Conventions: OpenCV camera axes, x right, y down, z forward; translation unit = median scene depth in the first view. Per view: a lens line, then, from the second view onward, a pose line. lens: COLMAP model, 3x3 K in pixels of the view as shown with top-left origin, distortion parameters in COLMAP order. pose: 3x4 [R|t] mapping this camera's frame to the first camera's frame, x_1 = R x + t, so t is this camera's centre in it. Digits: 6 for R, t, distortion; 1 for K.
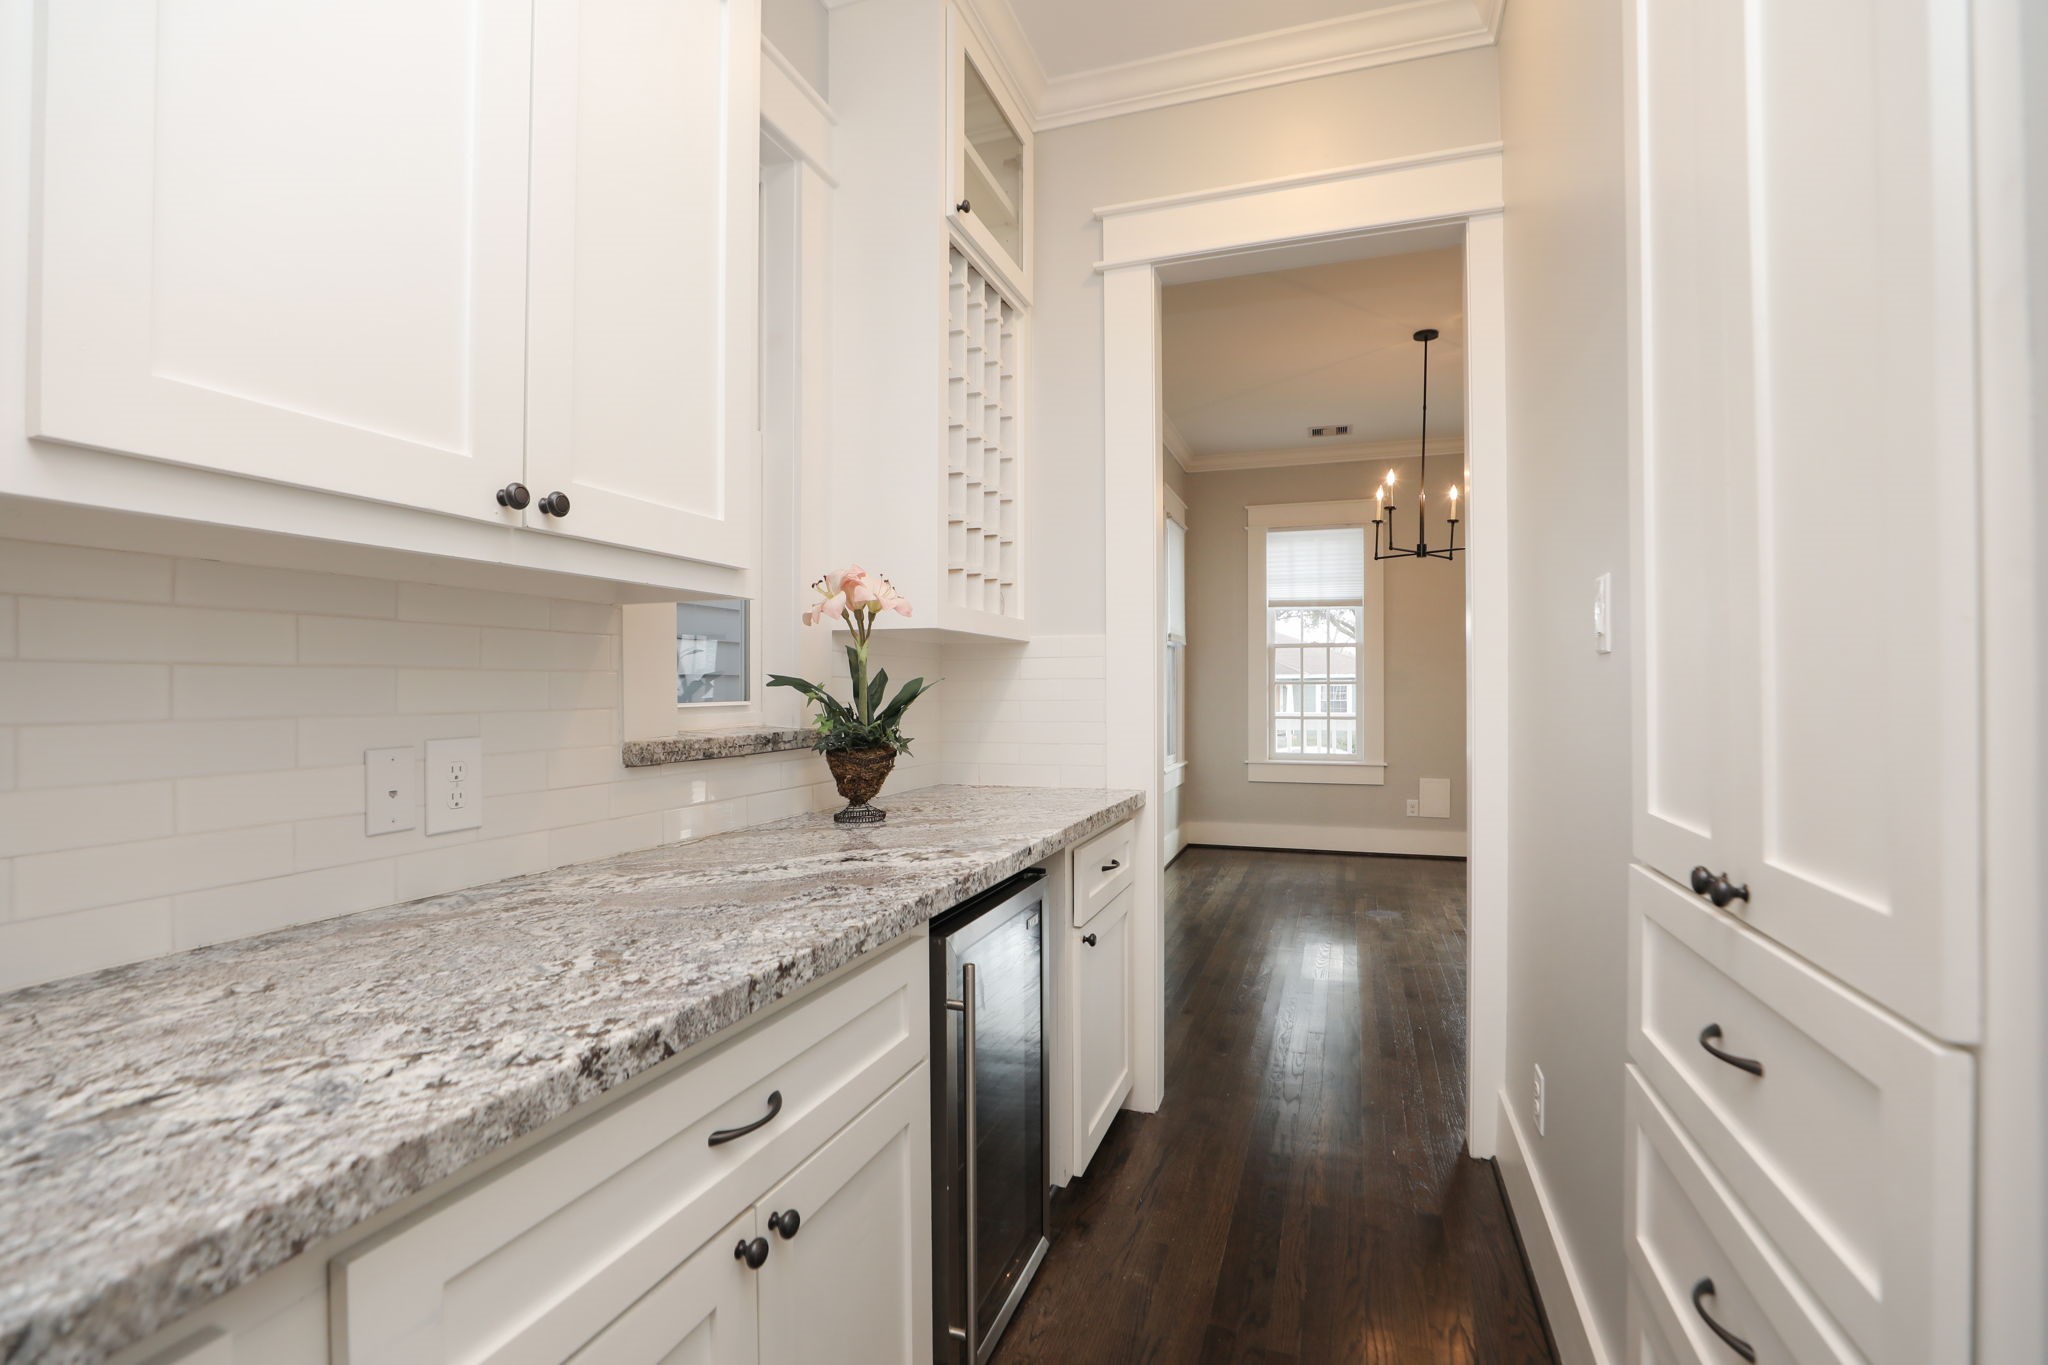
lens RADIAL K [[939.8, 0, 1013.5], [0, 939.8, 683.0], [0, 0, 1]] dist [-0.028082, 0.000261]
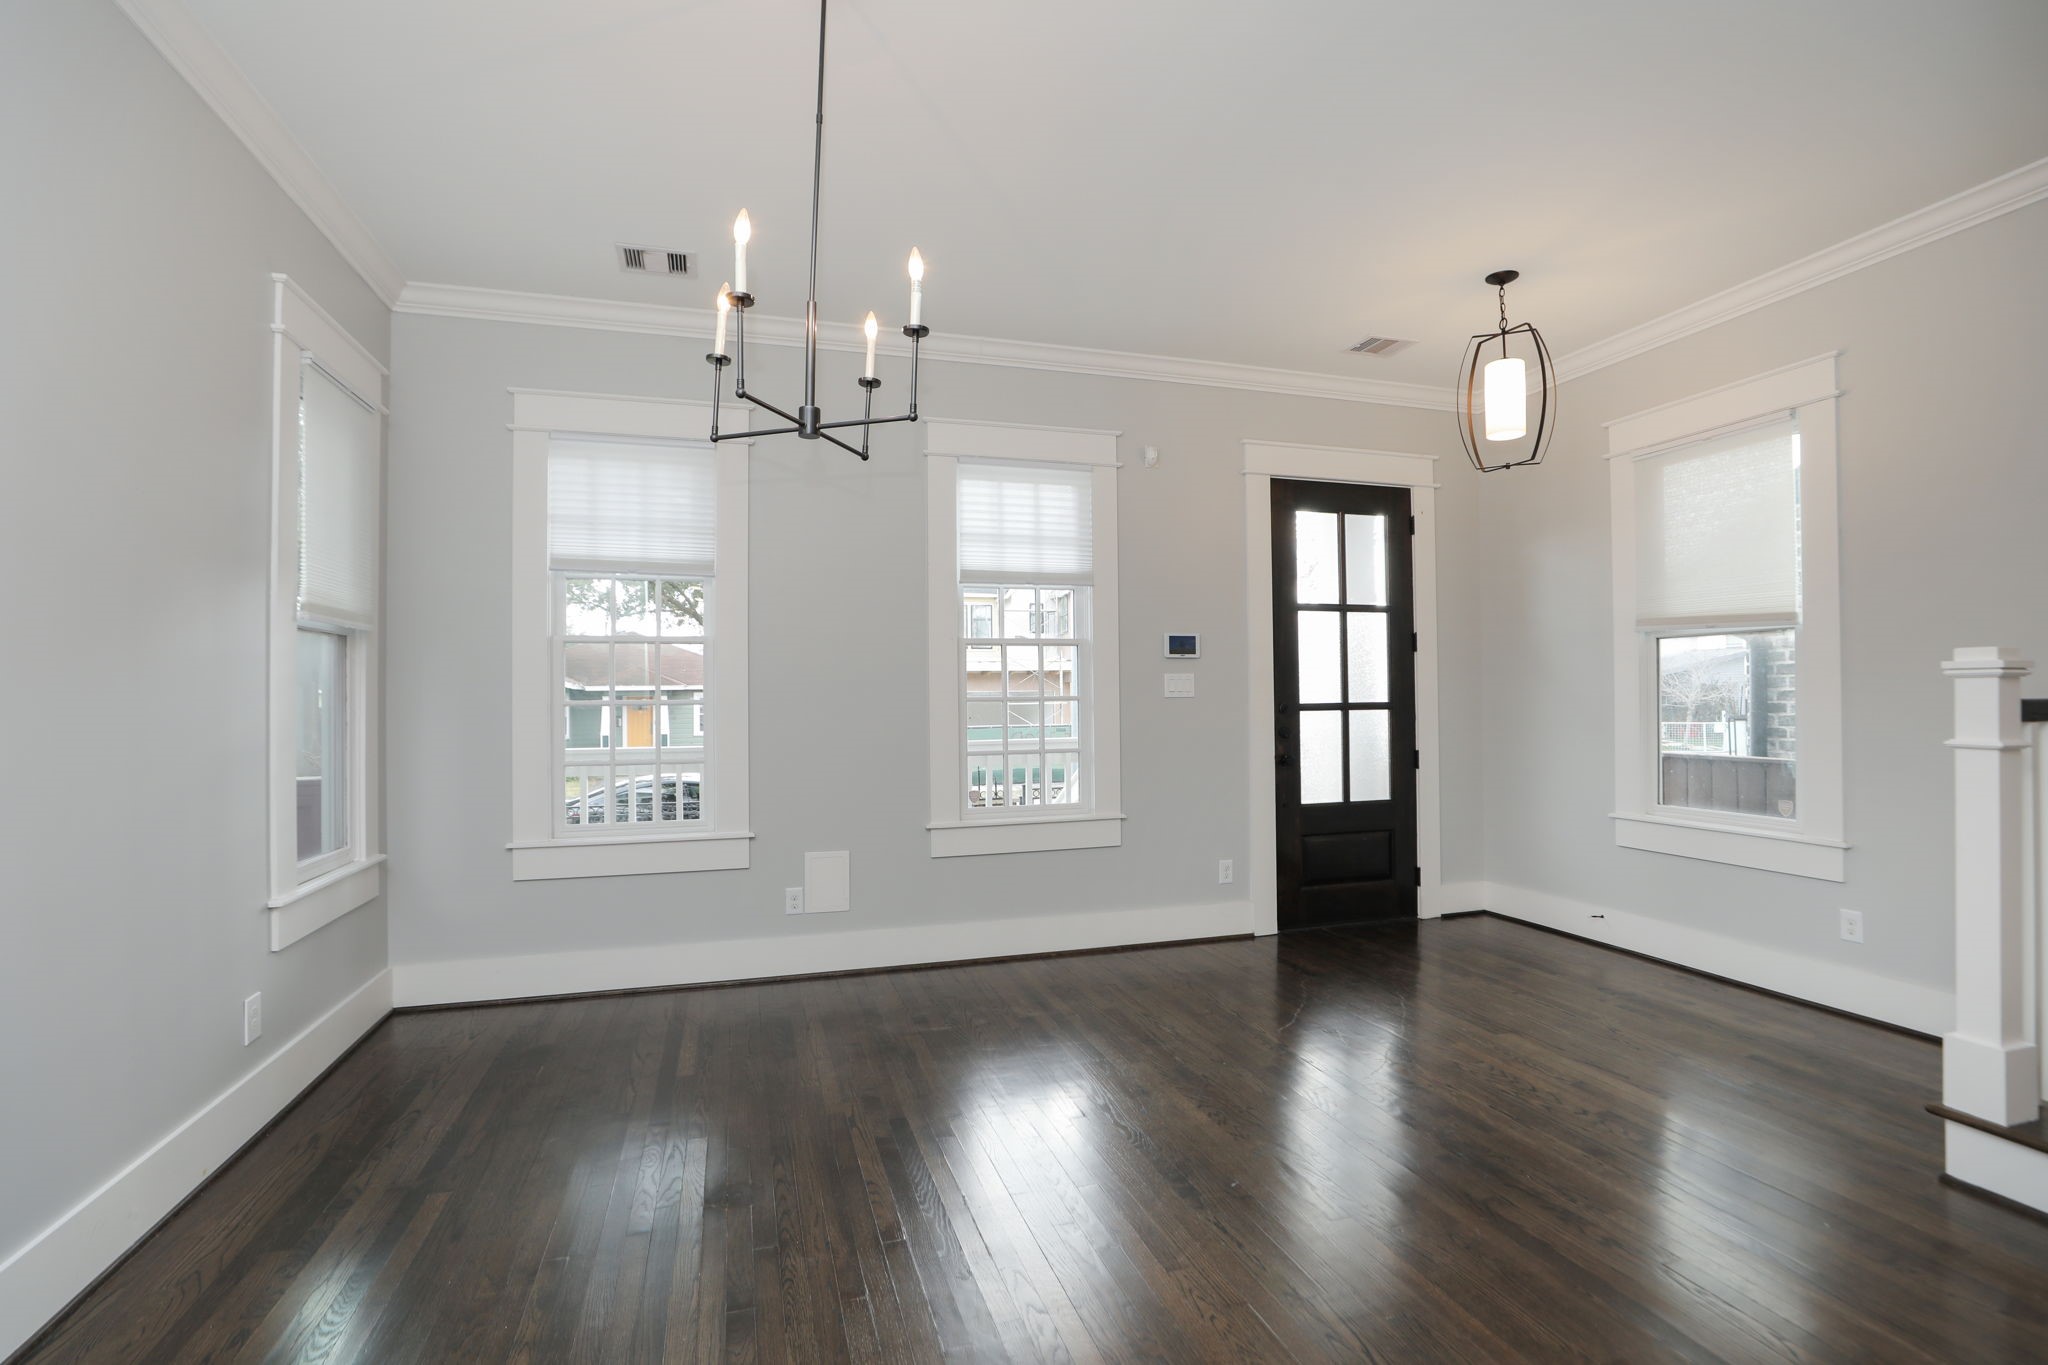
lens RADIAL K [[939.8, 0, 1013.5], [0, 939.8, 683.0], [0, 0, 1]] dist [-0.028082, 0.000261]
pose [[0.807265, 0.003578, 0.590178, 0.176027], [0.007357, 0.999843, -0.016125, -0.000682], [-0.590143, 0.017359, 0.807112, 0.408326]]
